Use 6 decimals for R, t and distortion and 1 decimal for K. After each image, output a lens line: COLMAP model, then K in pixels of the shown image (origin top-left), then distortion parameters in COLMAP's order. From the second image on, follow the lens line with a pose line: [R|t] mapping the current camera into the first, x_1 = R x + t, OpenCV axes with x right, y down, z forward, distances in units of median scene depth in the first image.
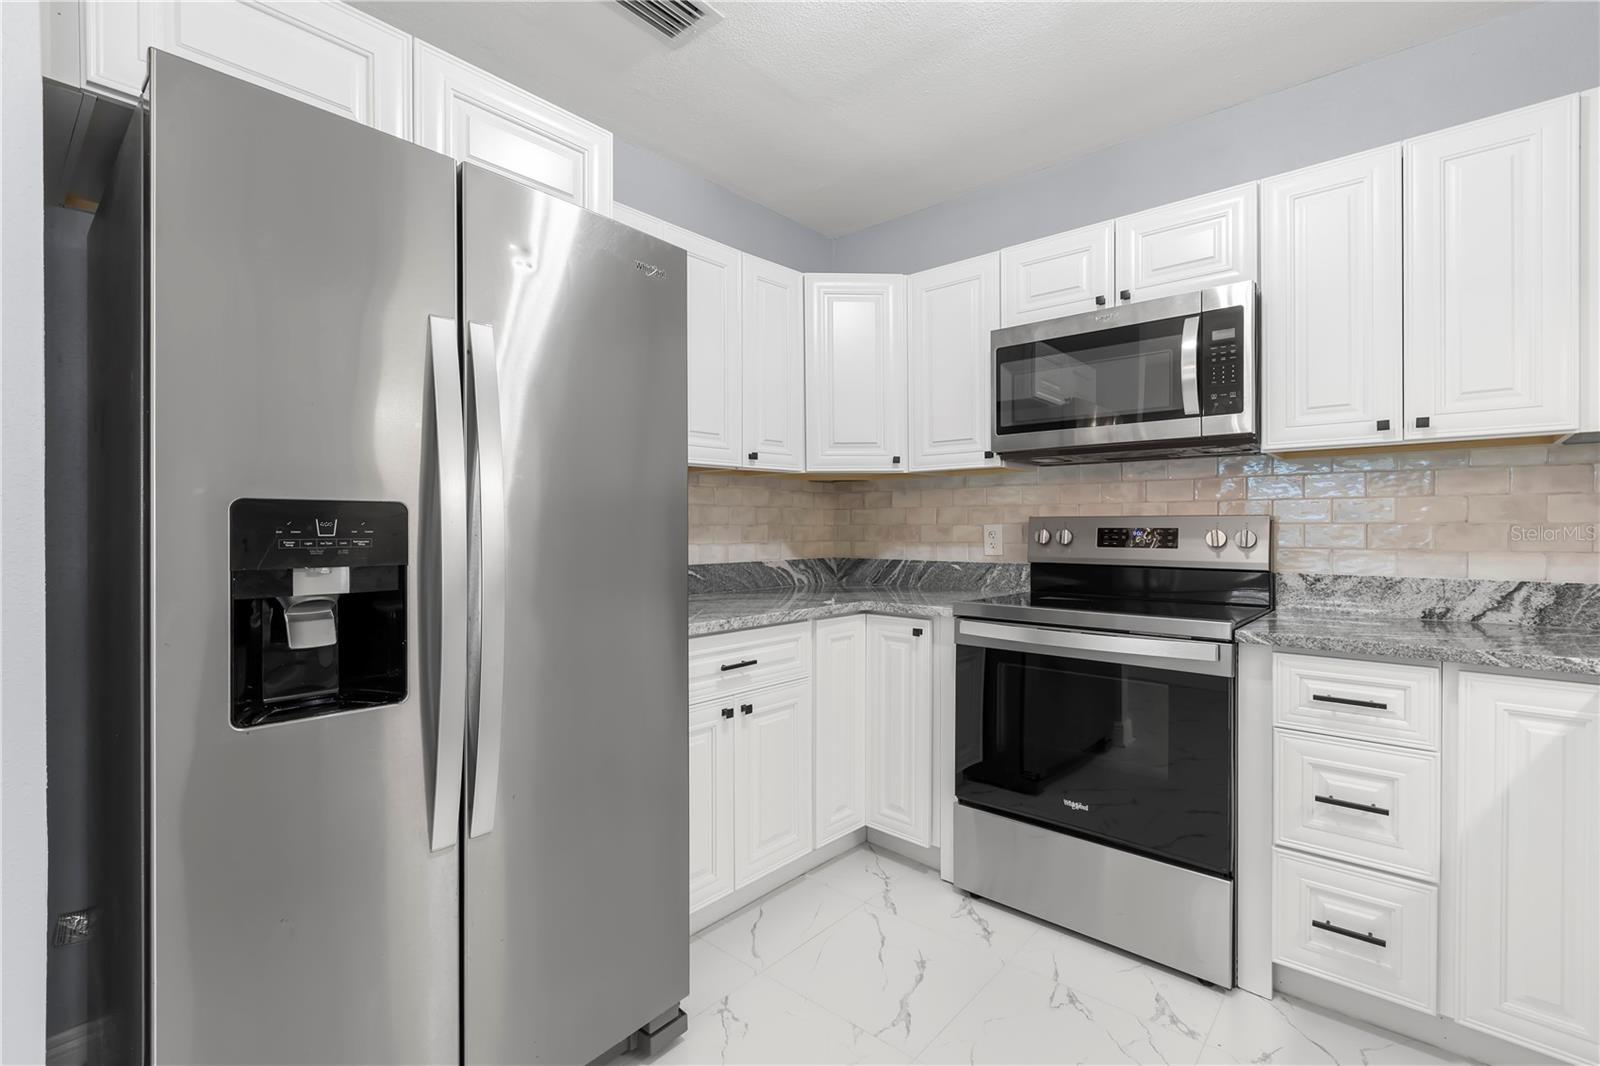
lens RADIAL K [[720.6, 0, 791.4], [0, 720.6, 530.3], [0, 0, 1]] dist [0.000046, -0.000112]
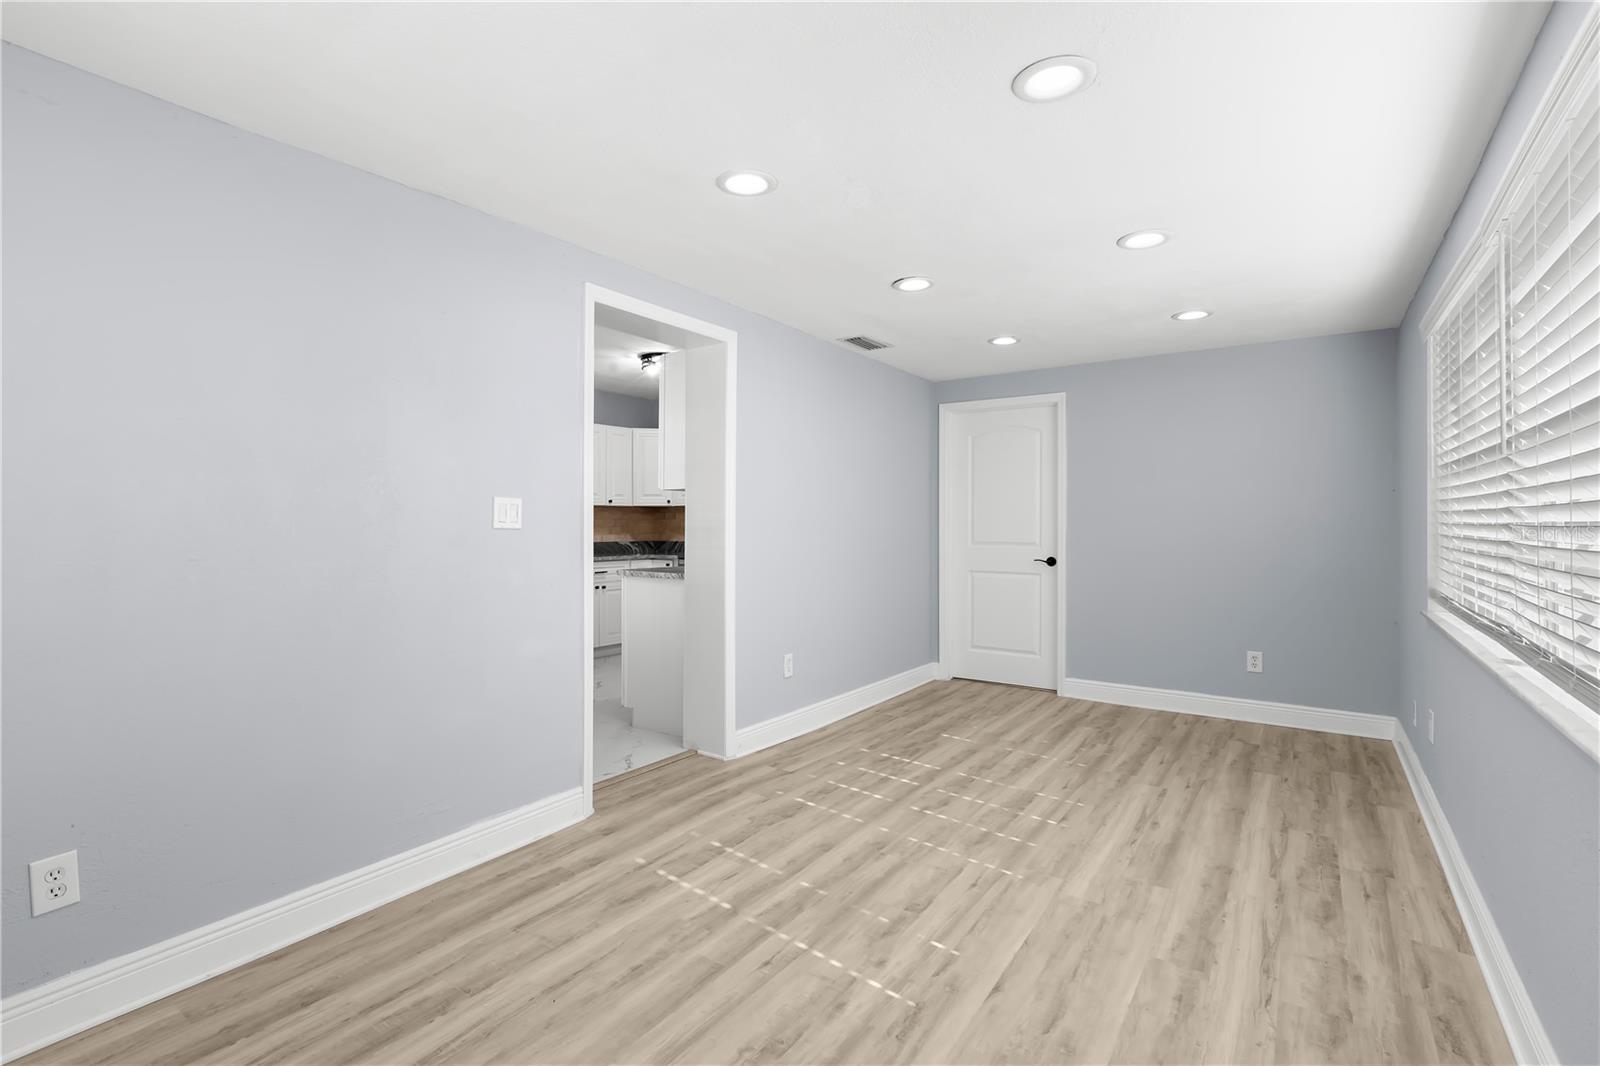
lens RADIAL K [[735.9, 0, 778.0], [0, 735.9, 538.3], [0, 0, 1]] dist [-0.000614, -0.000135]
pose [[0.996484, -0.000993, 0.083776, 0.378001], [-0.000016, 0.999928, 0.012035, 0.002106], [-0.083782, -0.011994, 0.996412, -1.981630]]
